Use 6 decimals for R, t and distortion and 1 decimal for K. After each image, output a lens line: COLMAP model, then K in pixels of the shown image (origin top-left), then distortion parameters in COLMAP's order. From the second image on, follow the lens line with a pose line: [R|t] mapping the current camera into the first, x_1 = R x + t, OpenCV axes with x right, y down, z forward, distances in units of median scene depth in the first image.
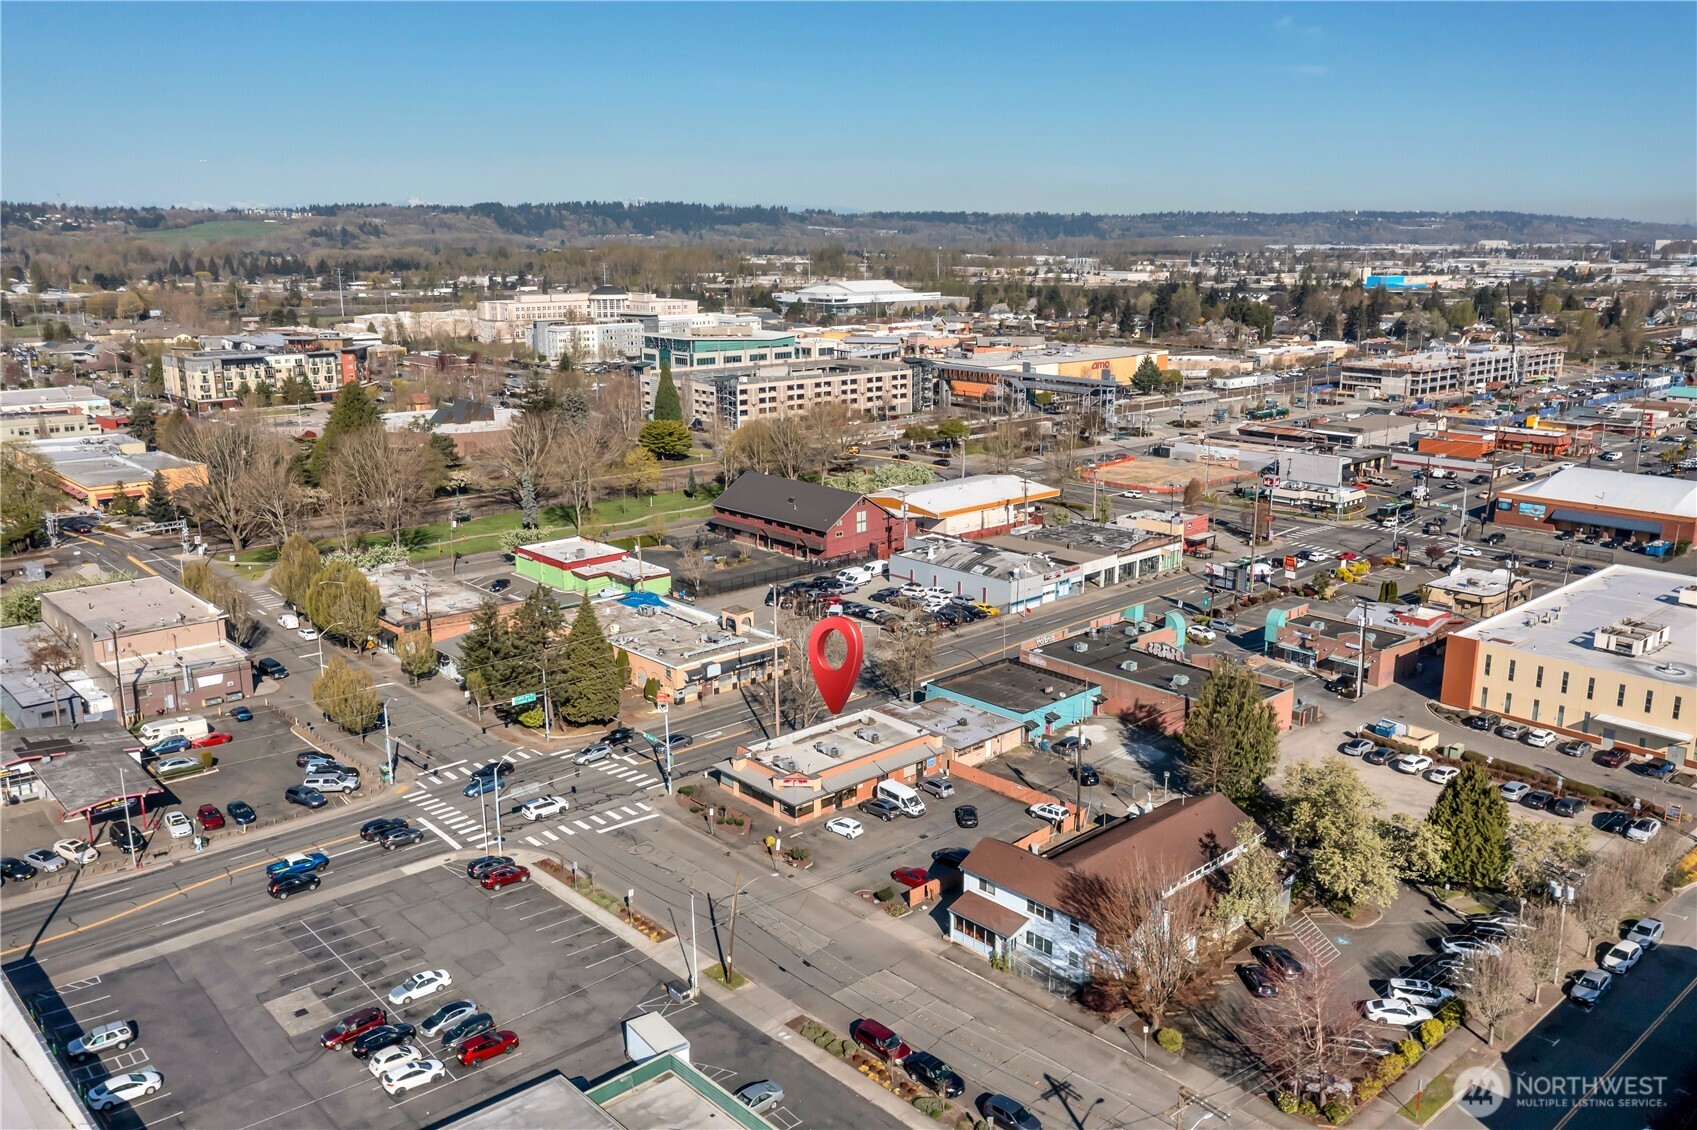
lens RADIAL K [[1328.8, 0, 848.5], [0, 1328.8, 565.0], [0, 0, 1]] dist [-0.002463, 0.013868]
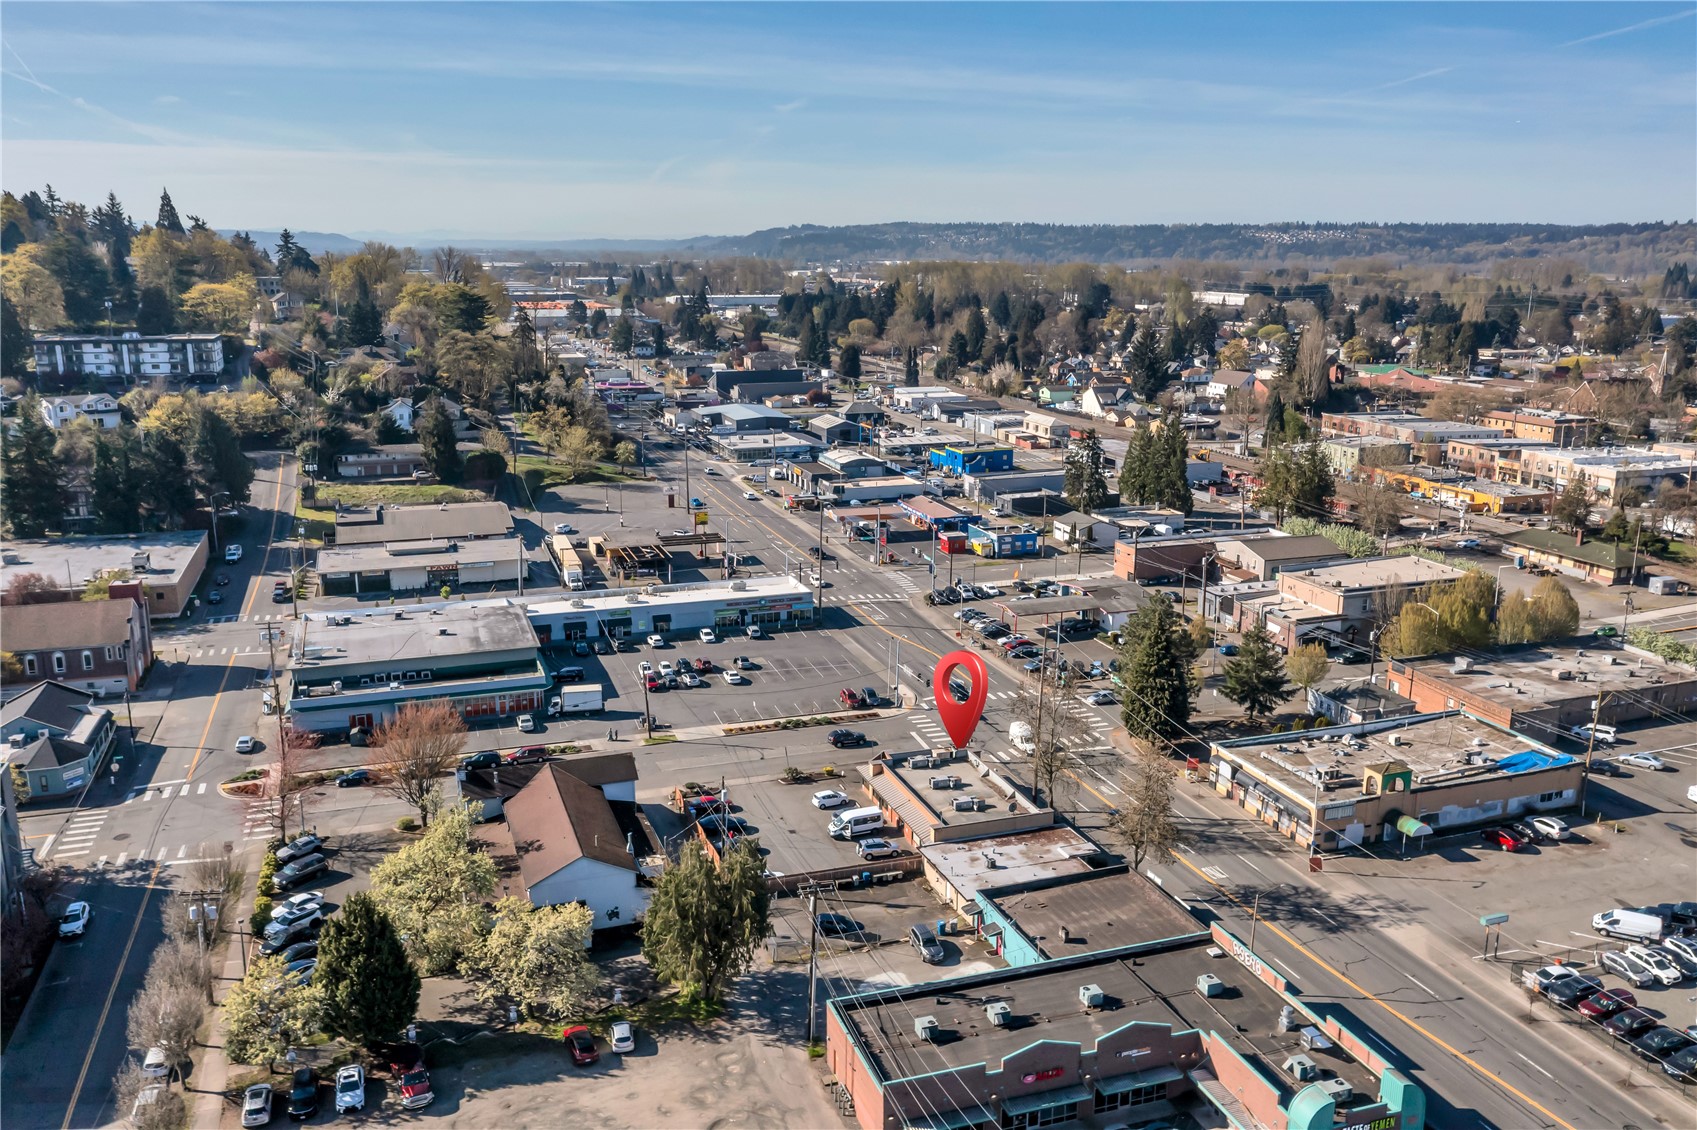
lens RADIAL K [[1328.8, 0, 848.5], [0, 1328.8, 565.0], [0, 0, 1]] dist [-0.002463, 0.013868]
pose [[-0.384450, 0.212661, -0.898317, 0.512797], [-0.220766, 0.923689, 0.313148, -0.180365], [0.896359, 0.318708, -0.308164, 0.705541]]
